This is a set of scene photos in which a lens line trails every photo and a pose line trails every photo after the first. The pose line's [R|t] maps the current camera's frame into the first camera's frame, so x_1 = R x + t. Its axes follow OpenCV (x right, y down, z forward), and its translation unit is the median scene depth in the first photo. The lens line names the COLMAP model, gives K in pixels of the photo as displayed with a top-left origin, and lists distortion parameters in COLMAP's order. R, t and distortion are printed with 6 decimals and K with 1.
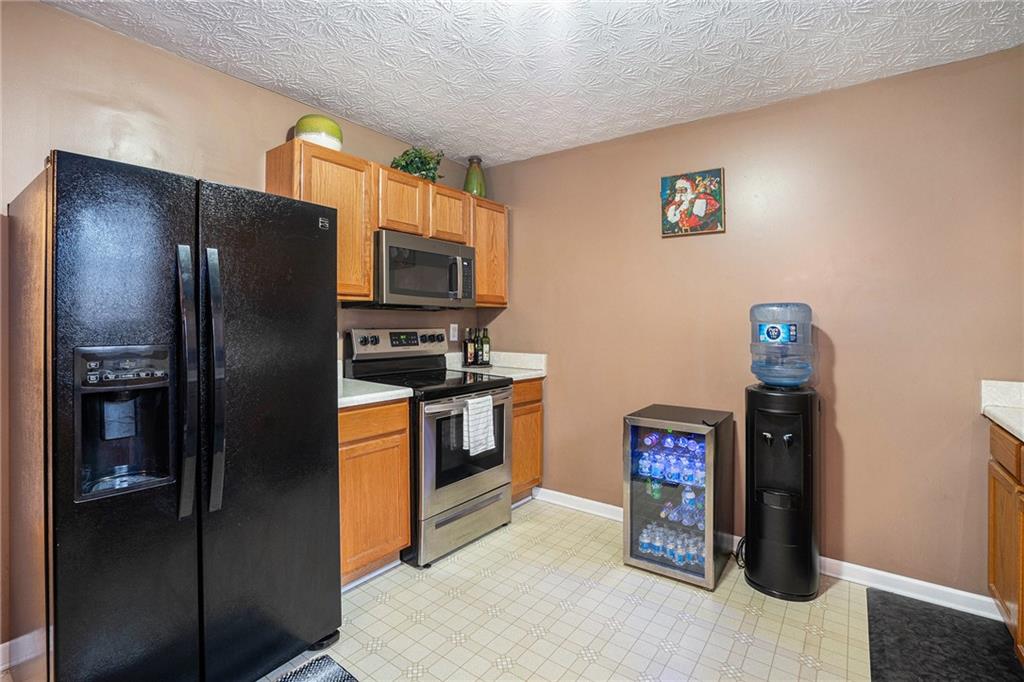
lens RADIAL K [[481.6, 0, 512.6], [0, 481.6, 320.1], [0, 0, 1]] dist [0.001588, 0.000346]
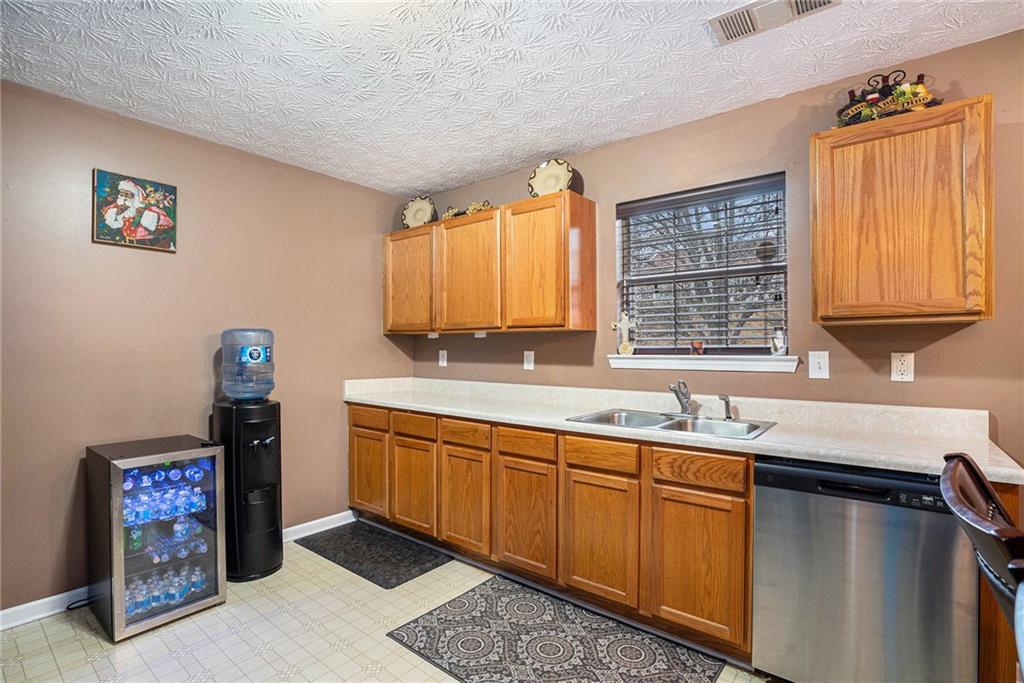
lens RADIAL K [[485.0, 0, 512.0], [0, 485.0, 341.5], [0, 0, 1]] dist [-0.036492, 0.000624]
pose [[0.055773, 0.001506, 0.998442, -0.481688], [-0.003870, 0.999992, -0.001292, -0.004632], [-0.998436, -0.003791, 0.055778, 0.267472]]
